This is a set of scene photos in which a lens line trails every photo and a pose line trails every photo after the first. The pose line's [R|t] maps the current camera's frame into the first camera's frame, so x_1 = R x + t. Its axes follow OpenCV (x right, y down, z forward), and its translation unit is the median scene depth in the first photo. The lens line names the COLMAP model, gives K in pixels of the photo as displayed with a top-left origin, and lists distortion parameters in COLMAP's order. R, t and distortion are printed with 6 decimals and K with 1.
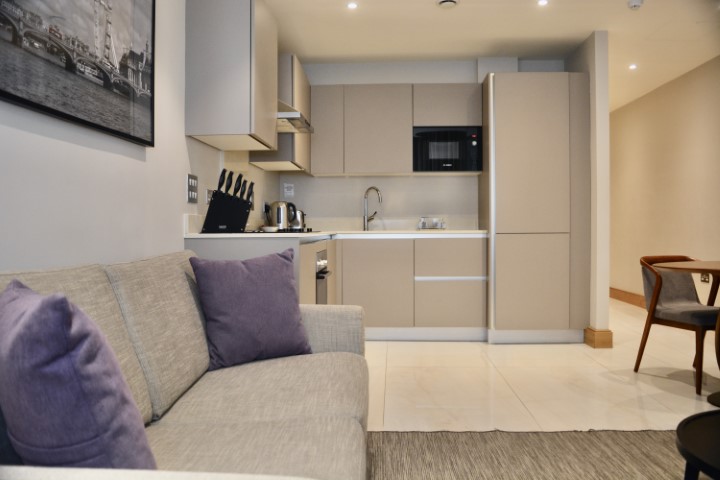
lens RADIAL K [[567.8, 0, 360.0], [0, 567.8, 240.0], [0, 0, 1]] dist [-0.004285, -0.000792]
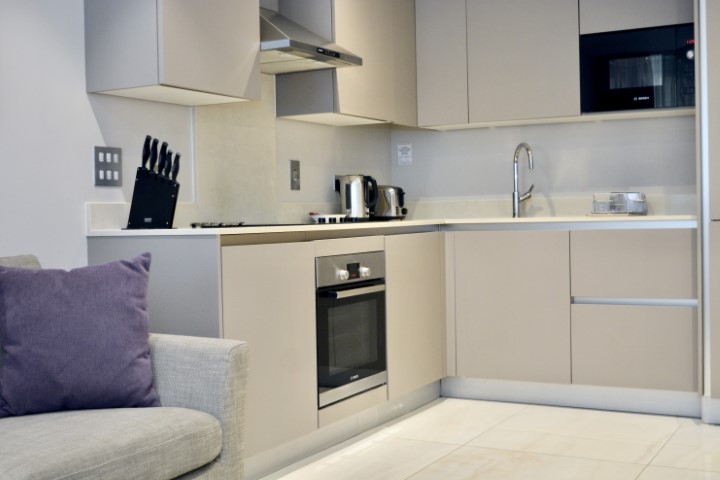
lens RADIAL K [[952.6, 0, 360.0], [0, 952.6, 240.0], [0, 0, 1]] dist [-0.004188, -0.026580]
pose [[0.906216, -0.002754, -0.422806, 0.479064], [0.008322, 0.999901, 0.011325, -0.009207], [0.422733, -0.013782, 0.906150, 0.053622]]
